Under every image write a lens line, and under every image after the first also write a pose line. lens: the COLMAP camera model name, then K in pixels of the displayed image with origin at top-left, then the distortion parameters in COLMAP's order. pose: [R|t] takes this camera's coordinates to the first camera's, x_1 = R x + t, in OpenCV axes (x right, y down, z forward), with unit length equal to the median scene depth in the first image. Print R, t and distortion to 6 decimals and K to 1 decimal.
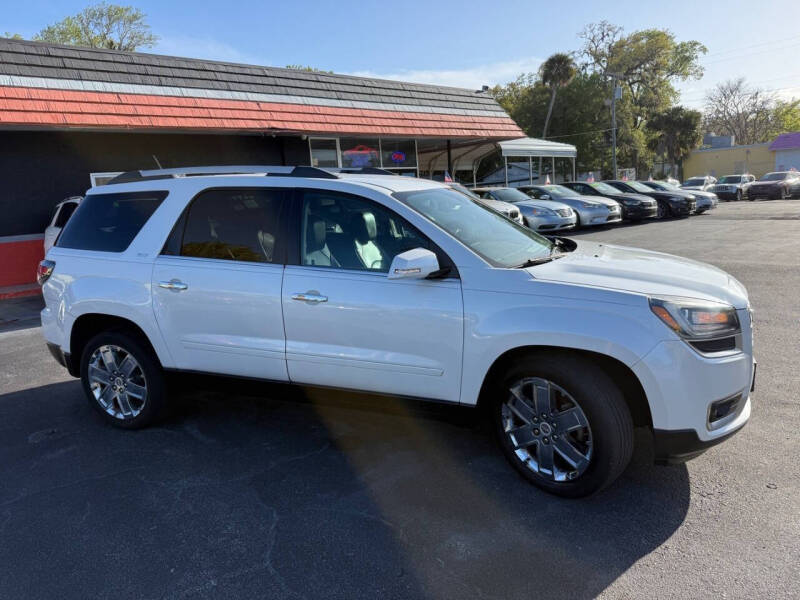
lens RADIAL K [[564.4, 0, 401.5], [0, 564.4, 304.0], [0, 0, 1]] dist [0.026101, -0.035999]
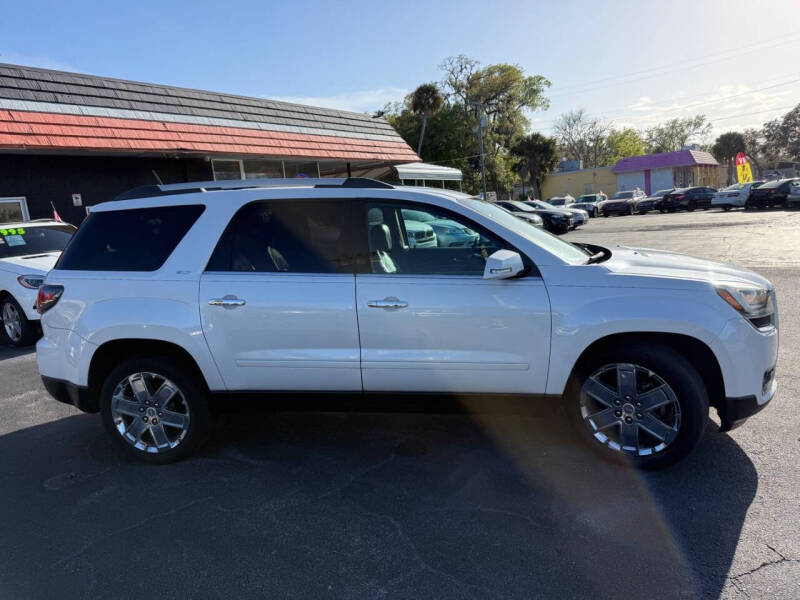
lens RADIAL K [[564.4, 0, 398.2], [0, 564.4, 304.1], [0, 0, 1]] dist [0.026101, -0.035999]
pose [[0.975293, -0.054767, 0.214018, -0.099756], [0.063637, 0.997367, -0.034770, 0.006740], [-0.211550, 0.047530, 0.976211, 0.003248]]
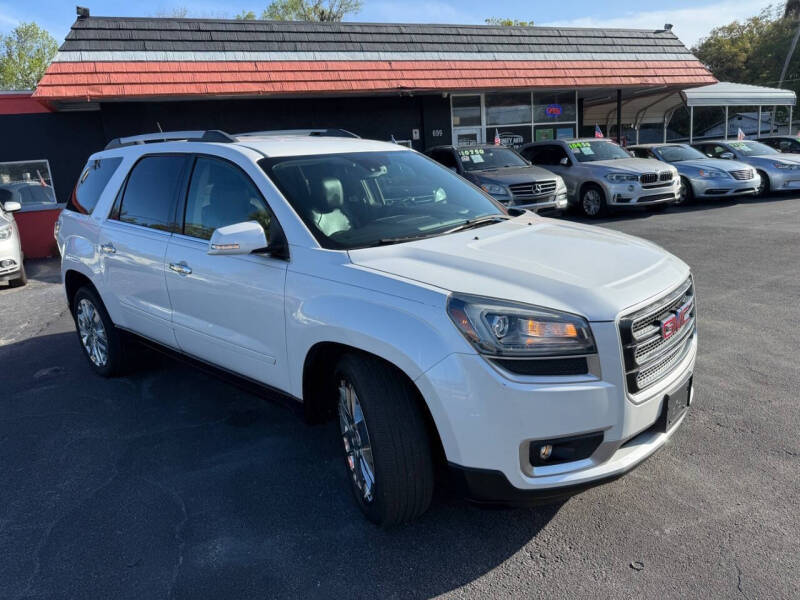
lens RADIAL K [[564.4, 0, 397.7], [0, 564.4, 304.6], [0, 0, 1]] dist [0.026101, -0.035999]
pose [[0.937455, 0.080299, -0.338717, 0.144488], [-0.056621, 0.995247, 0.079233, -0.013092], [0.343470, -0.055099, 0.937546, 0.056904]]
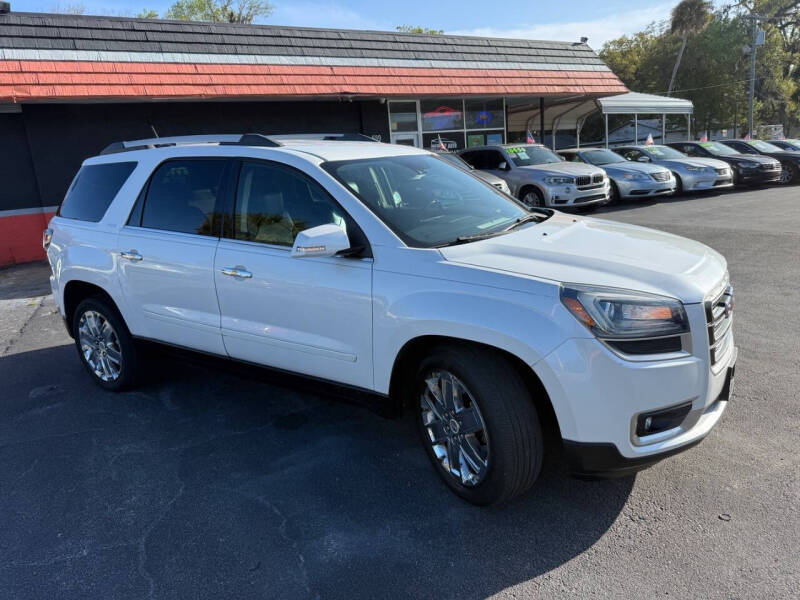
lens RADIAL K [[564.4, 0, 399.2], [0, 564.4, 304.6], [0, 0, 1]] dist [0.026101, -0.035999]
pose [[0.979796, 0.038516, -0.196256, 0.083374], [-0.026199, 0.997543, 0.064976, -0.007446], [0.198277, -0.058522, 0.978397, 0.028047]]
